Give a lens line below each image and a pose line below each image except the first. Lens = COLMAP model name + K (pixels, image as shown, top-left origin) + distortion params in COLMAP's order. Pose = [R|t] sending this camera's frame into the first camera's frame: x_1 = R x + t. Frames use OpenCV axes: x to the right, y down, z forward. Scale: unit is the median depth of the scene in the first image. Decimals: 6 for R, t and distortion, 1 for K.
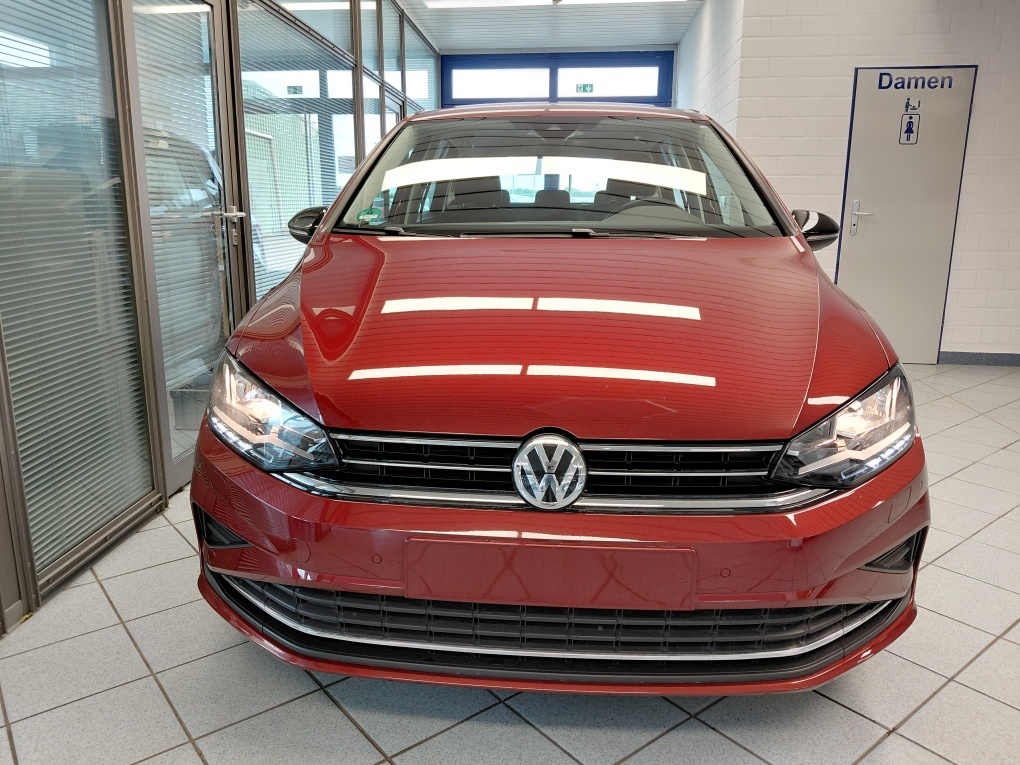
lens RADIAL K [[787.9, 0, 508.3], [0, 787.9, 385.0], [0, 0, 1]] dist [0.057881, -0.111917]
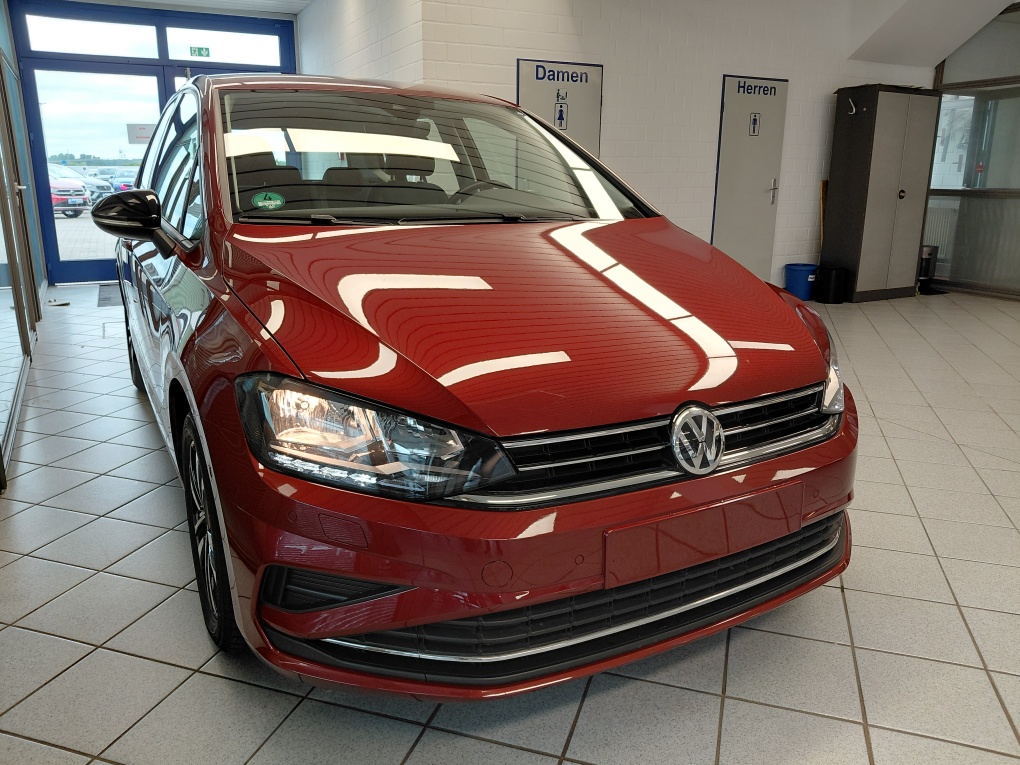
lens RADIAL K [[787.9, 0, 504.6], [0, 787.9, 380.4], [0, 0, 1]] dist [0.057881, -0.111917]
pose [[0.832769, -0.137334, 0.536317, -0.242232], [0.121730, 0.990458, 0.064610, -0.024611], [-0.540072, 0.011480, 0.841540, 0.071867]]
